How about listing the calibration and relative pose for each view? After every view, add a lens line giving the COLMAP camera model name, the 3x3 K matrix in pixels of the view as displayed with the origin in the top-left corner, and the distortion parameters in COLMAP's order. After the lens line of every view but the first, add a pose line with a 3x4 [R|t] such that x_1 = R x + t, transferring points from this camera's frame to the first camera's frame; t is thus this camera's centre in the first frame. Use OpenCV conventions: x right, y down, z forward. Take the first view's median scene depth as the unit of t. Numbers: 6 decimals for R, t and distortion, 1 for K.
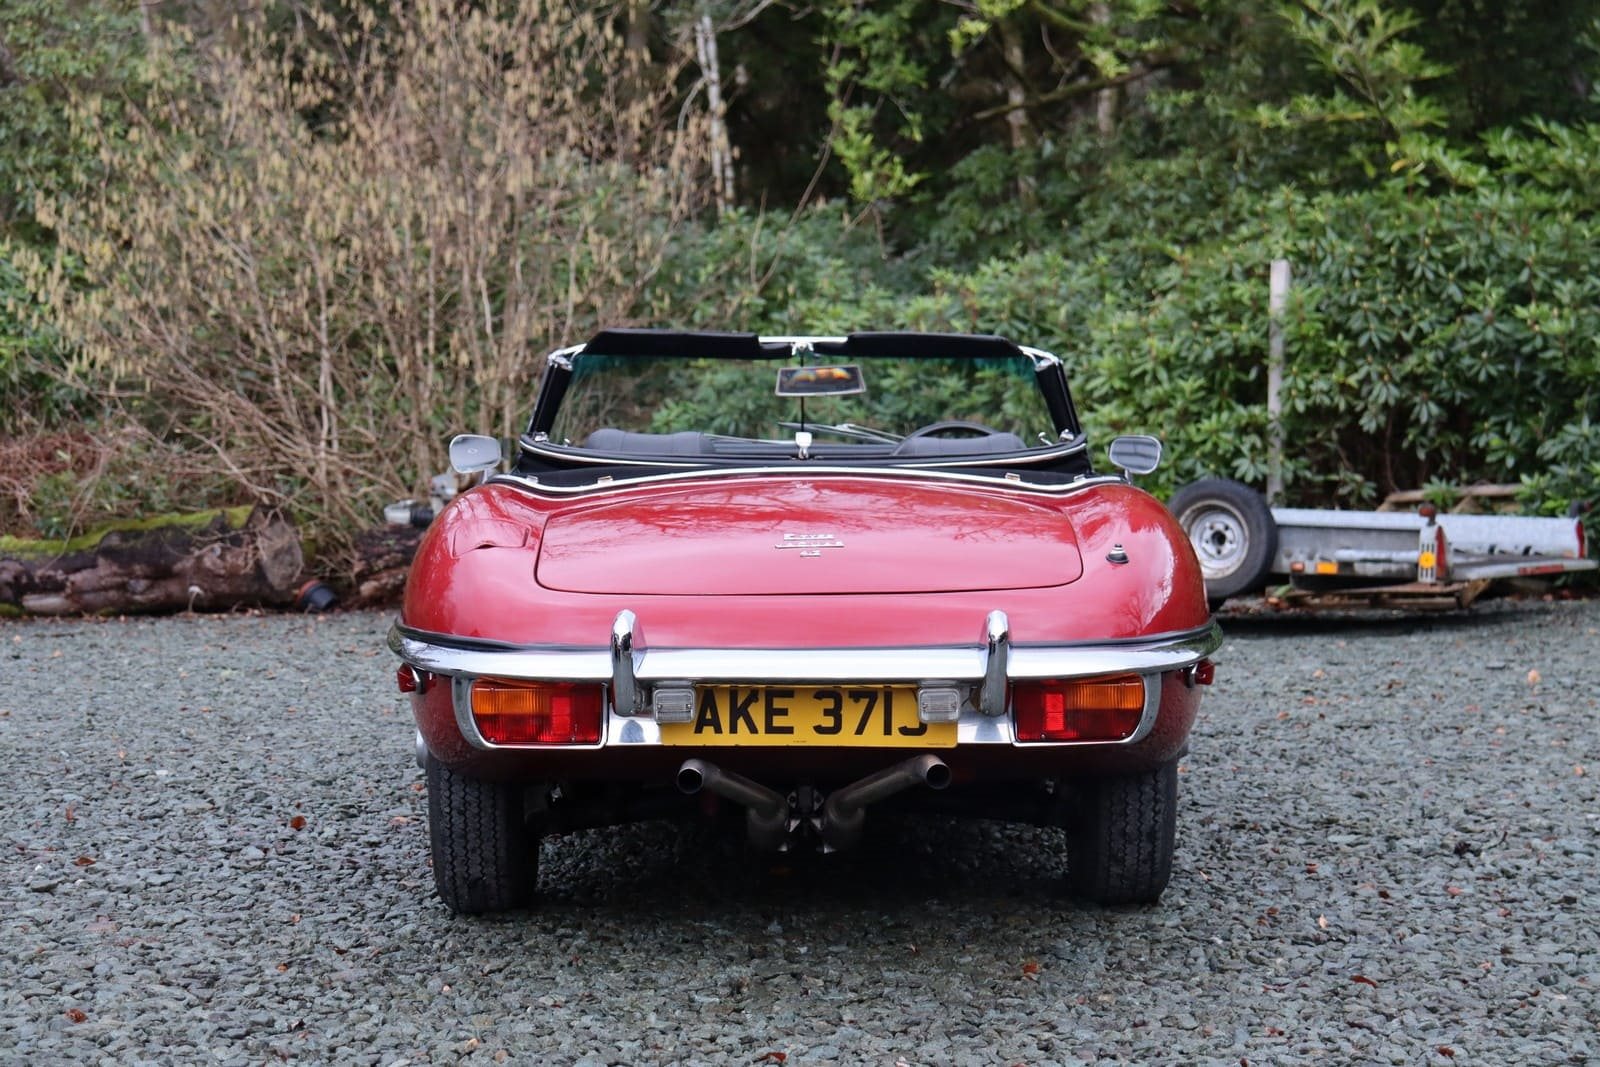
lens RADIAL K [[3471.9, 0, 814.0], [0, 3471.9, 530.8], [0, 0, 1]] dist [0.307755, 0.199220]
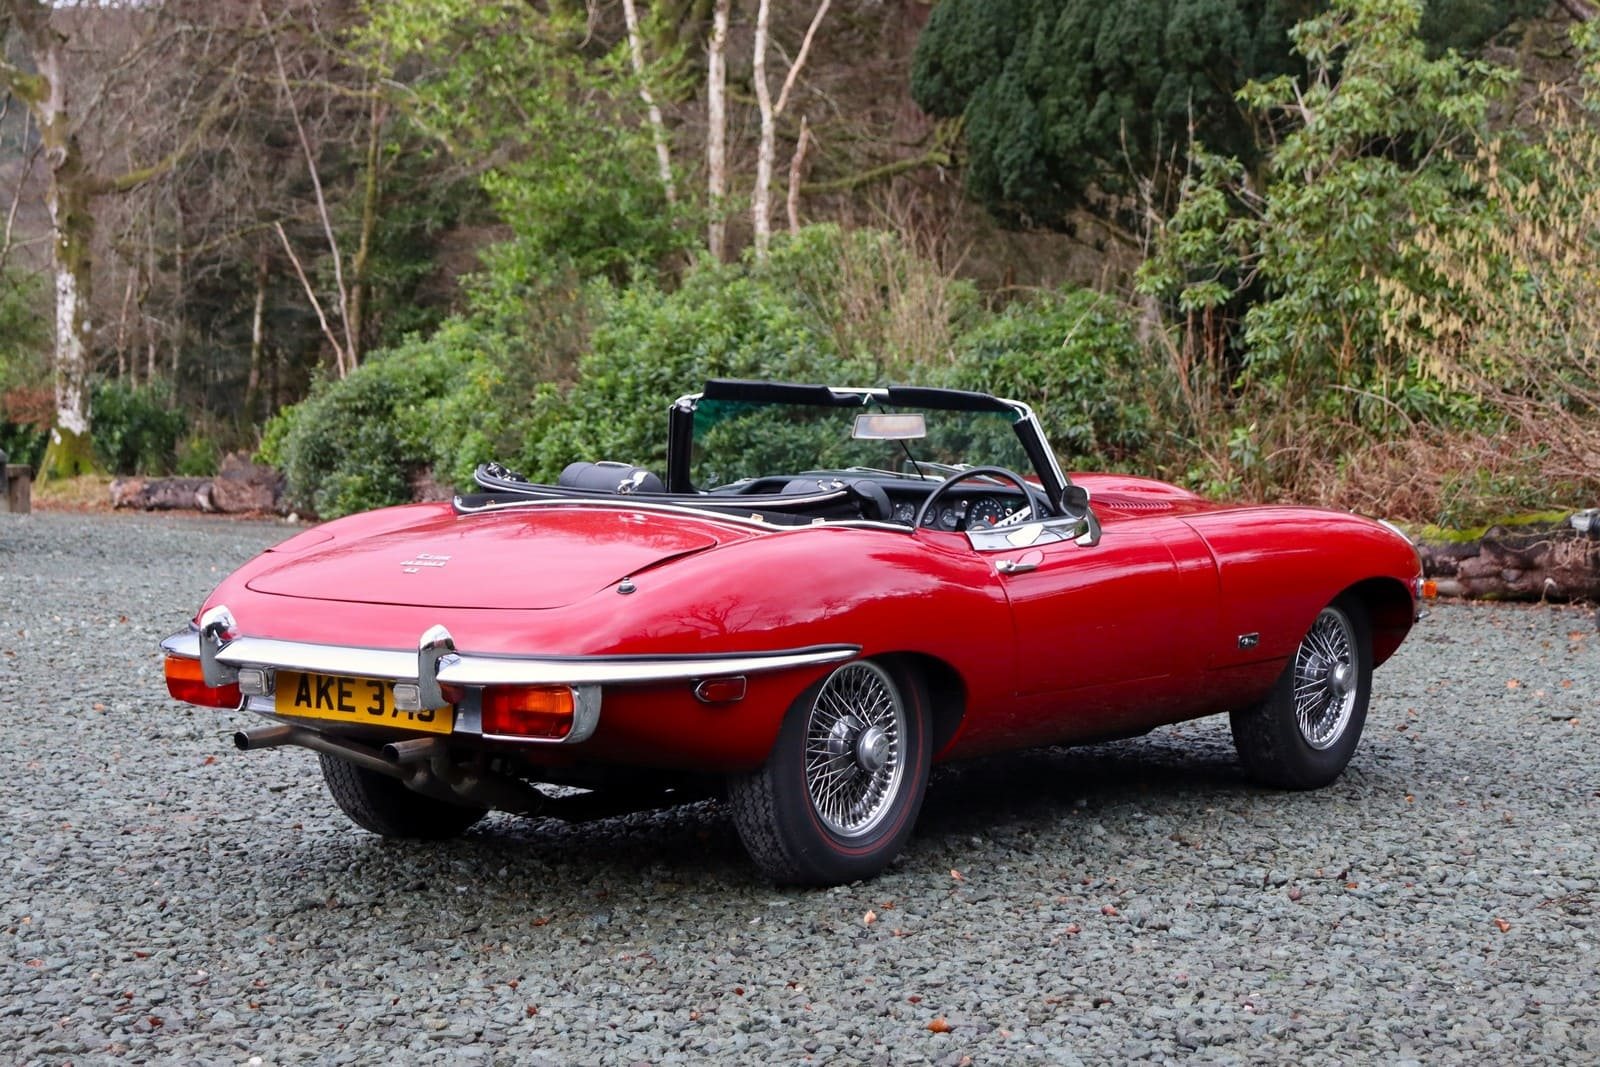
lens RADIAL K [[3225.3, 0, 825.8], [0, 3225.3, 533.4], [0, 0, 1]] dist [0.239093, 0.464521]
pose [[0.819955, 0.050752, -0.570174, 0.703349], [-0.045786, 0.998685, 0.023051, -0.036424], [0.570594, 0.007205, 0.821201, 0.112611]]
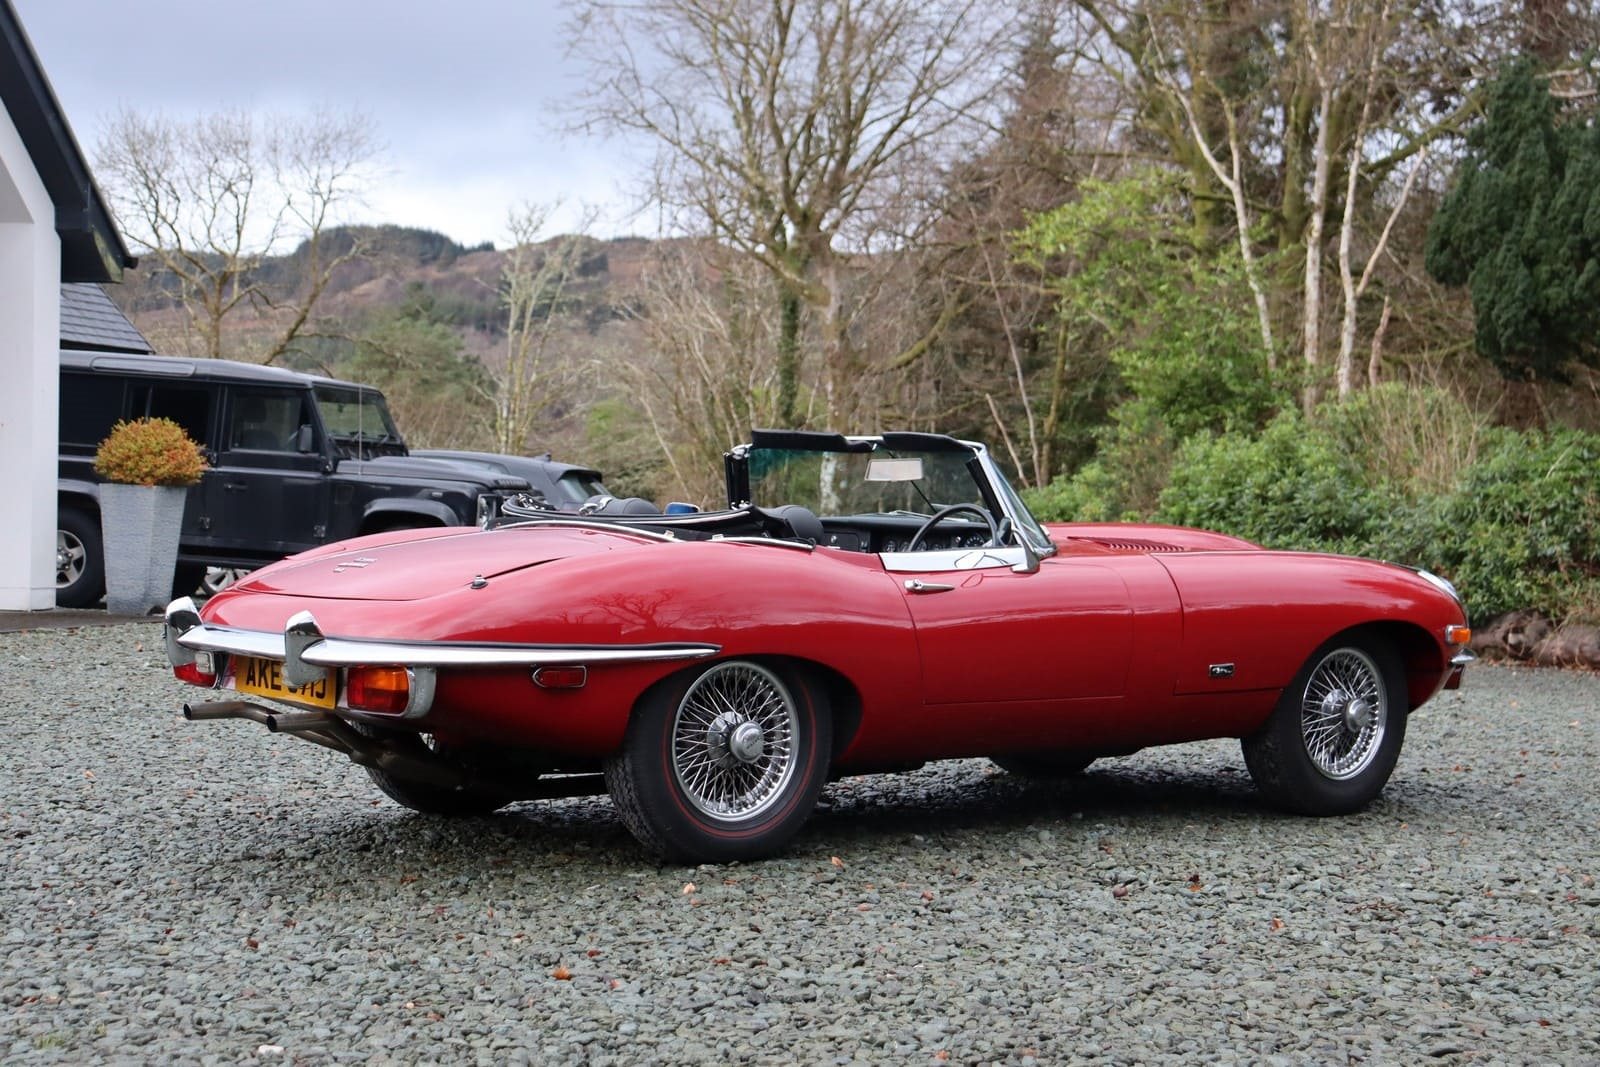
lens RADIAL K [[2556.5, 0, 800.0], [0, 2556.5, 533.5], [0, 0, 1]] dist [0.173944, 0.091044]
pose [[0.636030, 0.032397, -0.770984, 0.843919], [-0.061151, 0.998092, -0.008507, -0.010206], [0.769238, 0.052557, 0.636797, 0.416413]]
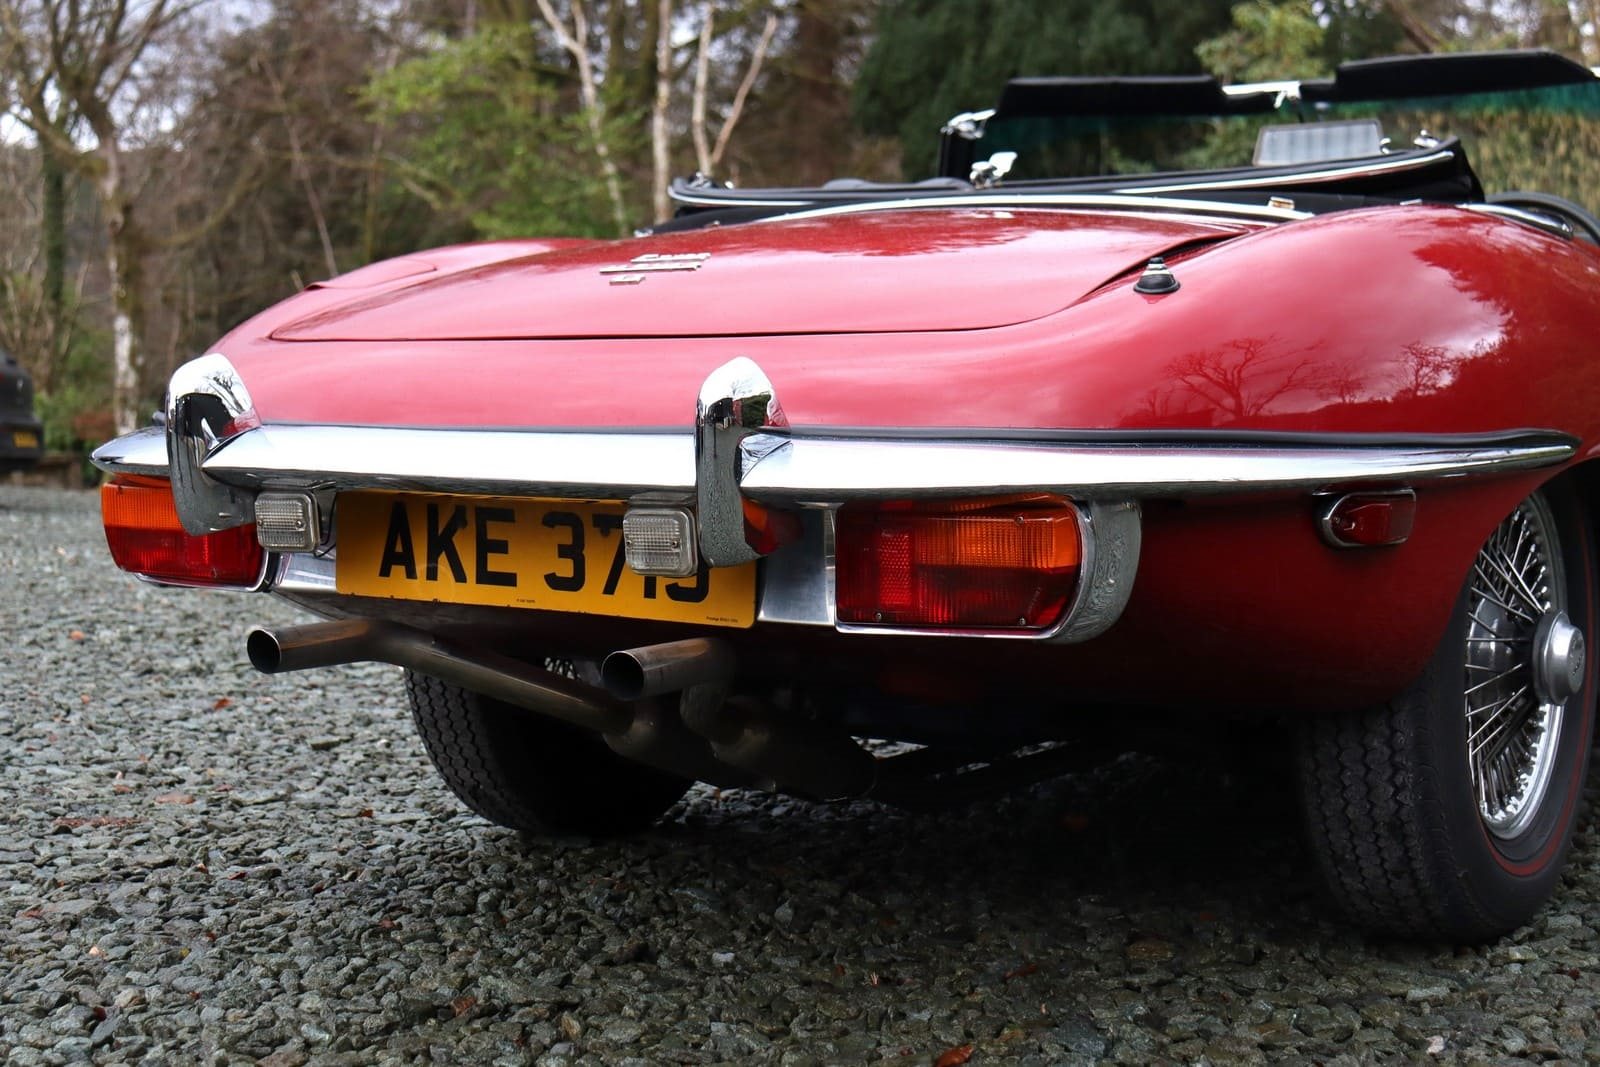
lens RADIAL K [[2429.5, 0, 820.3], [0, 2429.5, 534.0], [0, 0, 1]] dist [0.001372, 0.624729]
pose [[0.845637, 0.041521, -0.532140, 0.215610], [-0.035465, 0.999137, 0.021601, 0.034635], [0.532578, 0.000606, 0.846381, 0.605170]]
